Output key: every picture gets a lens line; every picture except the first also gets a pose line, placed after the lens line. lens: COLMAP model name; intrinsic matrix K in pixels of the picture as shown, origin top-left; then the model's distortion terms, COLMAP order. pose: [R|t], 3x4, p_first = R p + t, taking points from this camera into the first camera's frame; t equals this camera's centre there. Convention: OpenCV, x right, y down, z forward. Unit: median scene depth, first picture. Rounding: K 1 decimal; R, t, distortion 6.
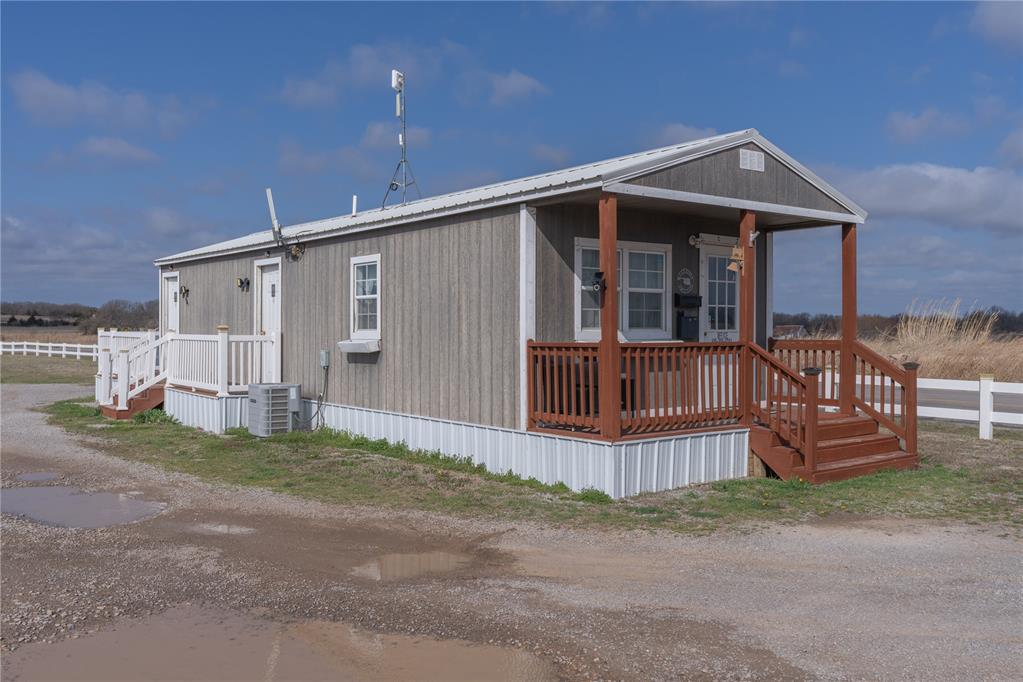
lens RADIAL K [[902.9, 0, 513.4], [0, 902.9, 341.1], [0, 0, 1]] dist [0.049145, 0.002049]
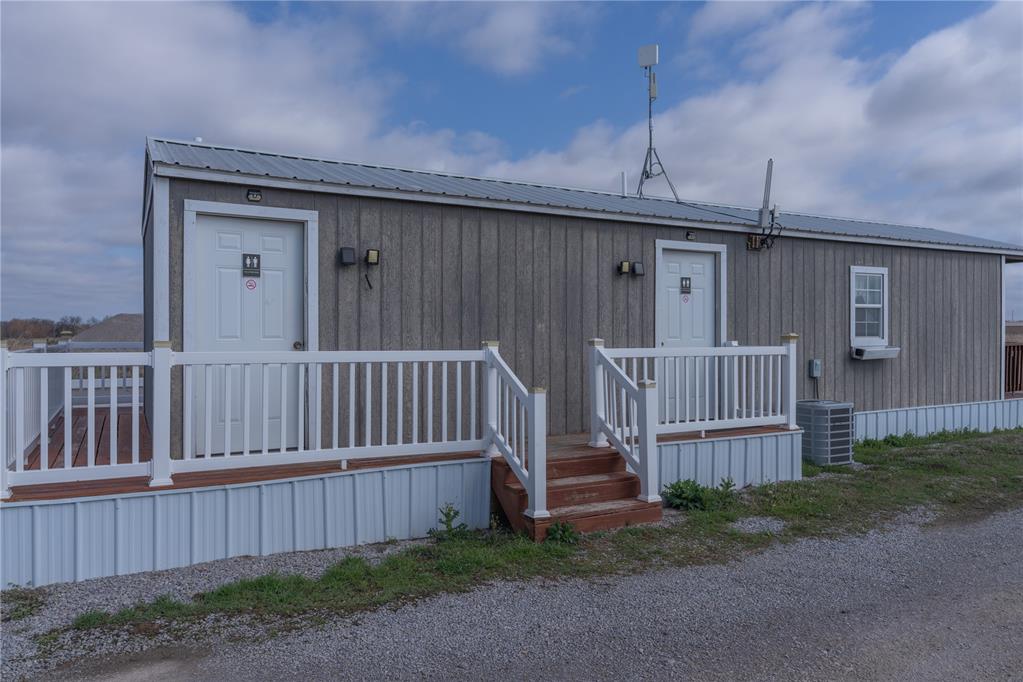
lens RADIAL K [[732.8, 0, 511.0], [0, 732.8, 348.5], [0, 0, 1]] dist [-0.007614, -0.000660]
pose [[0.163769, -0.012389, 0.986421, -1.127648], [0.019119, 0.999773, 0.009382, -0.015258], [-0.986313, 0.017323, 0.163968, 1.331672]]
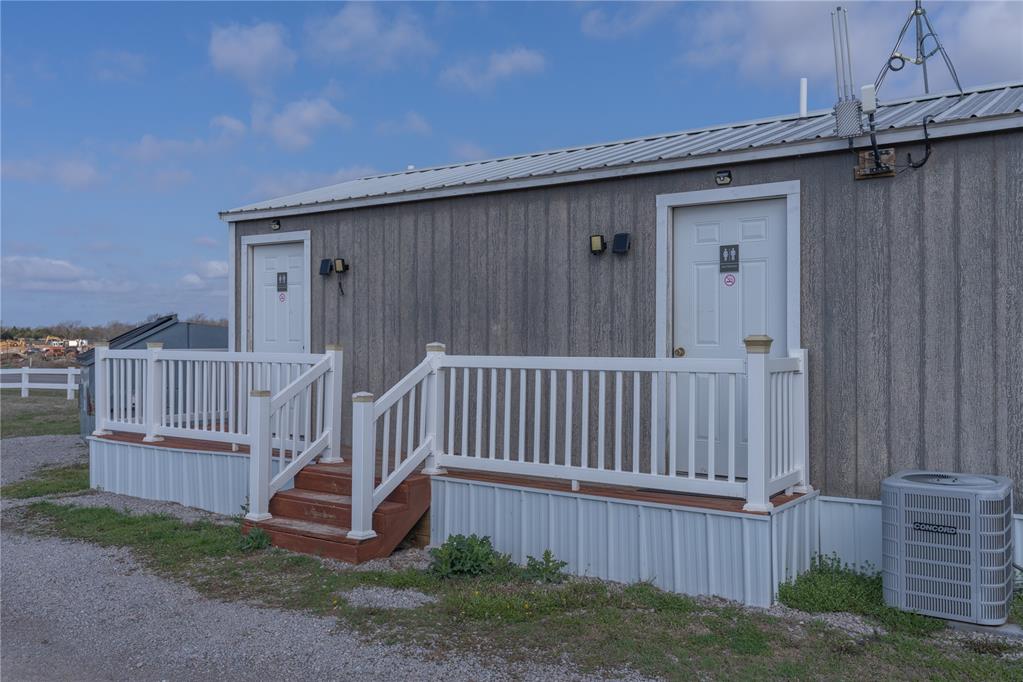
lens RADIAL K [[964.4, 0, 510.0], [0, 964.4, 332.6], [0, 0, 1]] dist [0.014524, 0.000000]
pose [[0.969887, 0.009473, 0.243369, -0.625650], [-0.002303, 0.999555, -0.029731, -0.003740], [-0.243543, 0.028275, 0.969478, 0.703279]]
